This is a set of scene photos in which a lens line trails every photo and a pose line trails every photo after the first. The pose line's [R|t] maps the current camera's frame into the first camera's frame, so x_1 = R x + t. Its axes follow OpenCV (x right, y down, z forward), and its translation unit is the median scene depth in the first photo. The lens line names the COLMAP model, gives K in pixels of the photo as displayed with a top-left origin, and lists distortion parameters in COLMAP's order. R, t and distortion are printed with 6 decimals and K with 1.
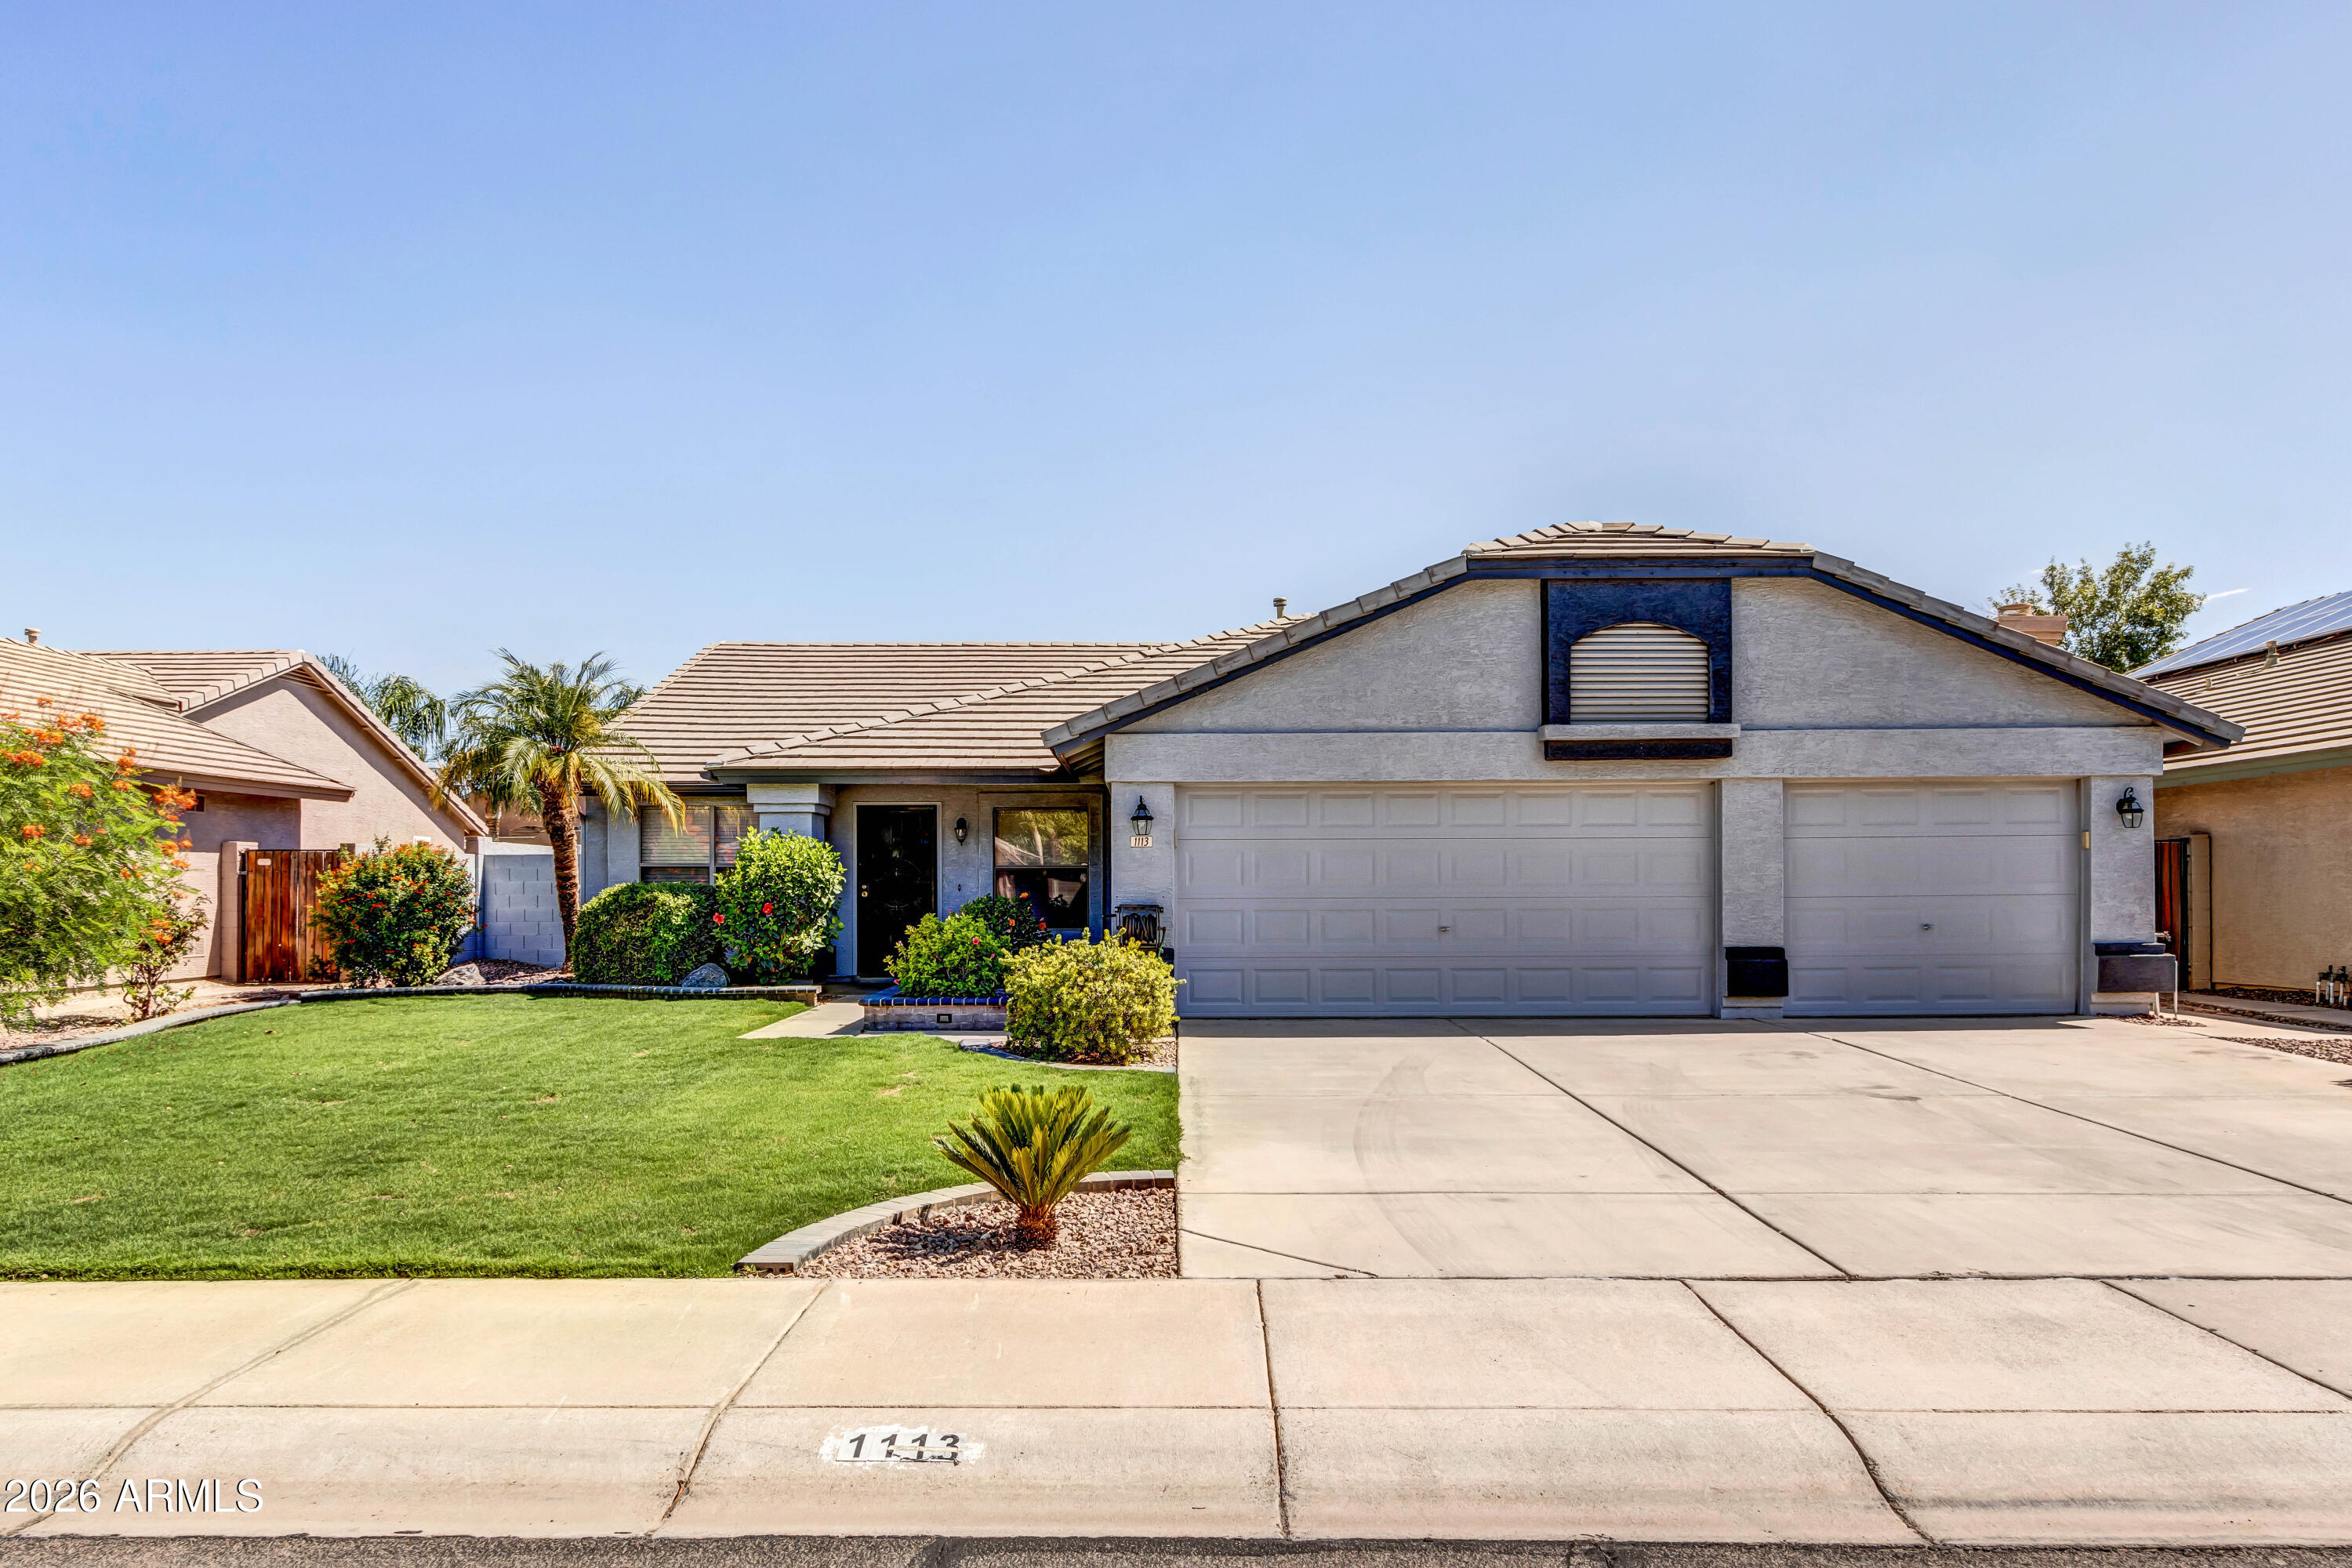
lens RADIAL K [[1483.1, 0, 1197.4], [0, 1483.1, 883.2], [0, 0, 1]] dist [0.003579, -0.000761]
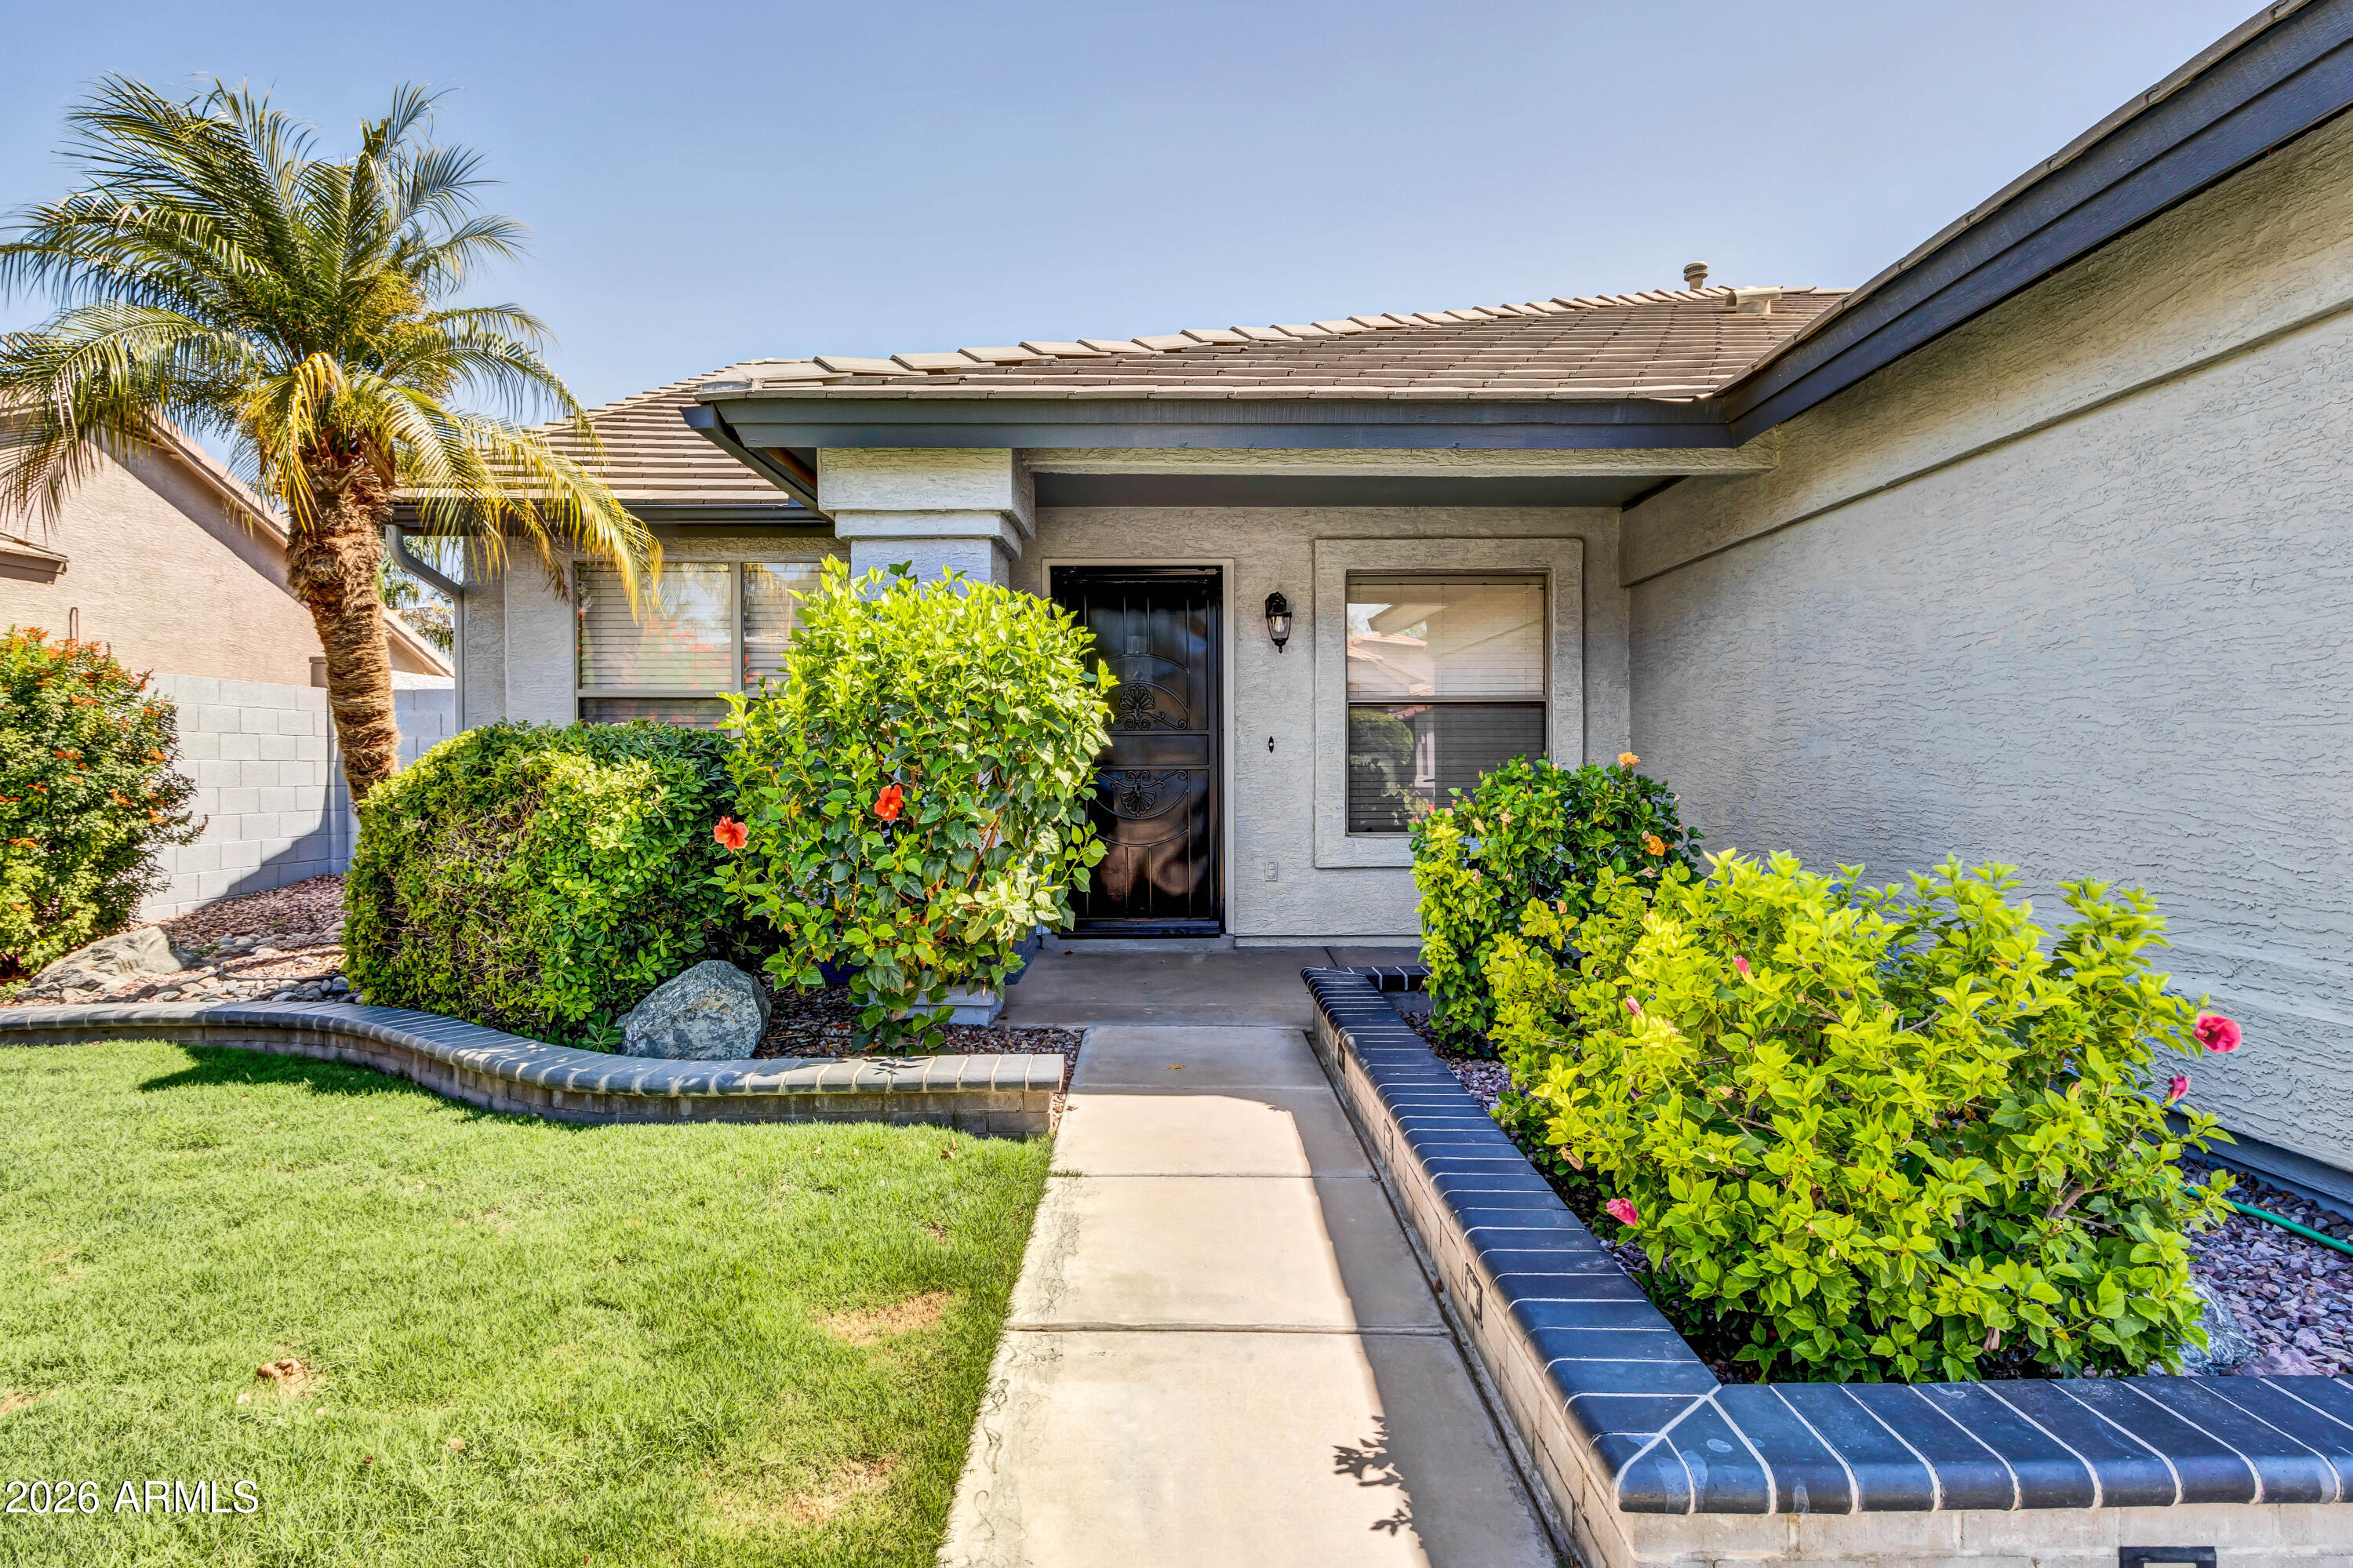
lens RADIAL K [[1372.6, 0, 1186.0], [0, 1372.6, 770.9], [0, 0, 1]] dist [0.007537, 0.001977]
pose [[0.999786, 0.001166, -0.020650, -0.253585], [-0.000864, 0.999893, 0.014633, 0.006891], [0.020665, -0.014612, 0.999680, 0.816856]]
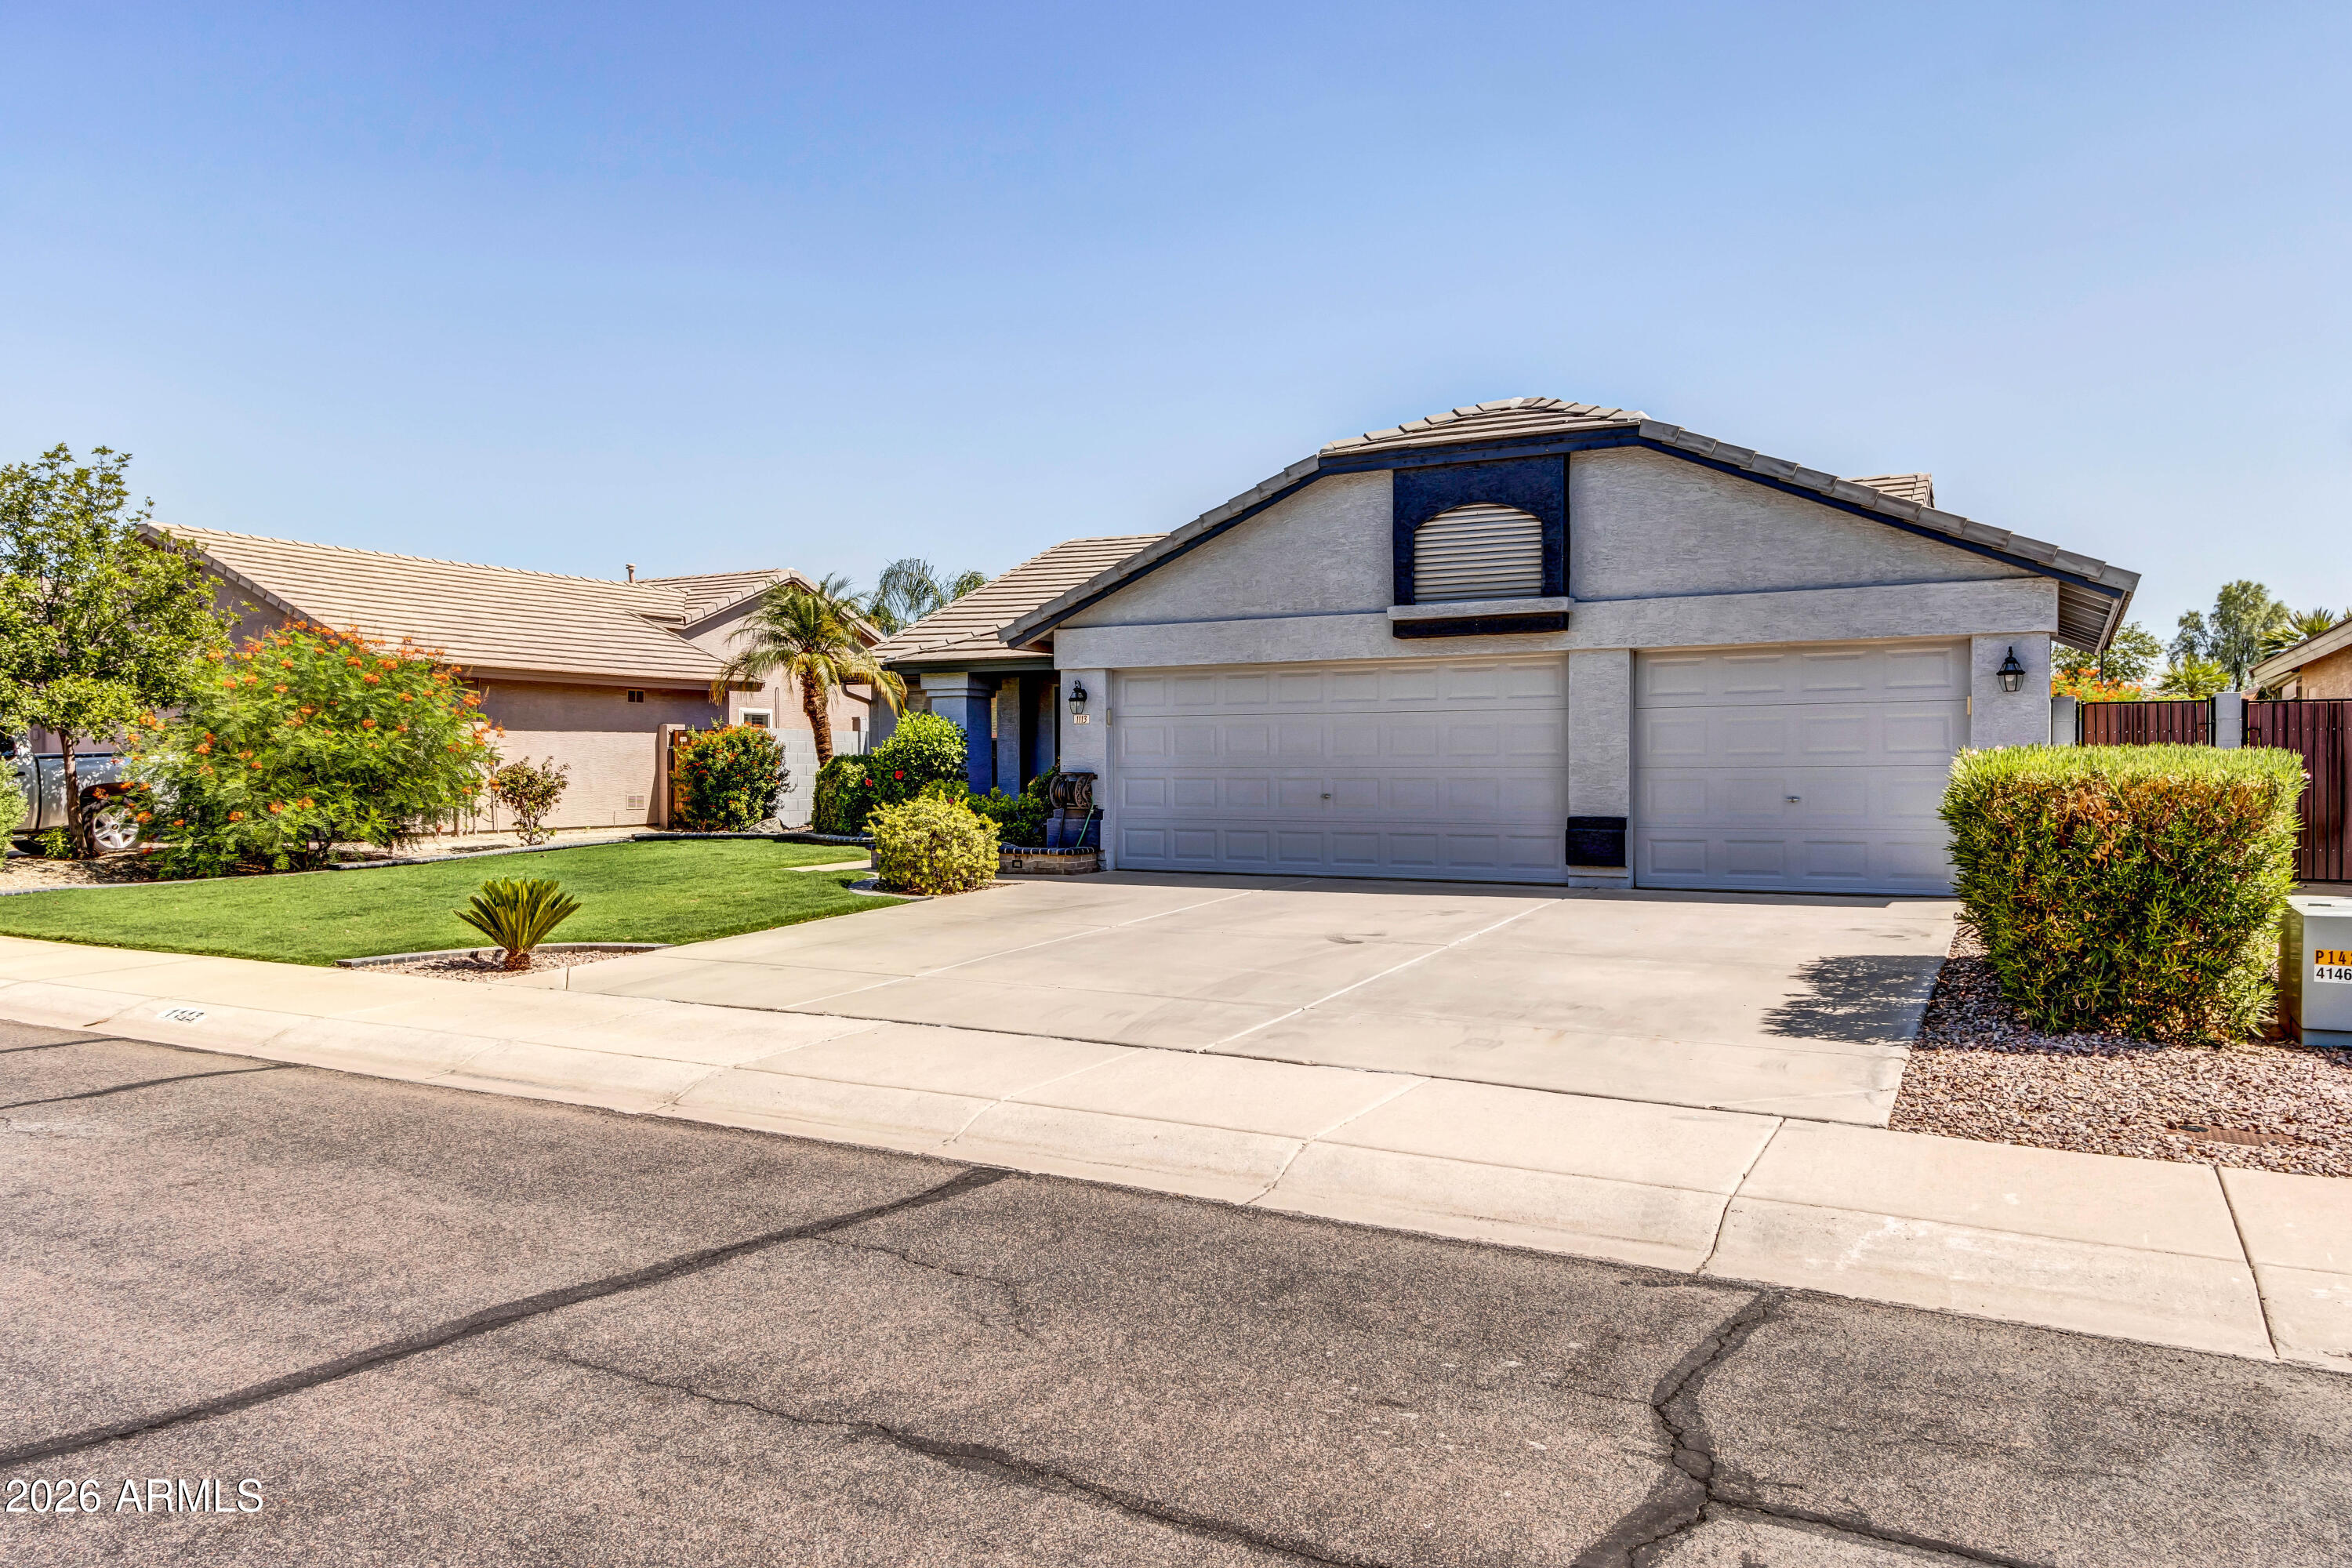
lens RADIAL K [[1647.5, 0, 1165.6], [0, 1647.5, 783.3], [0, 0, 1]] dist [-0.005393, 0.001243]
pose [[0.874830, 0.007474, -0.484372, 0.658402], [0.000845, 0.999856, 0.016954, 0.000829], [0.484428, -0.015241, 0.874698, -0.118538]]
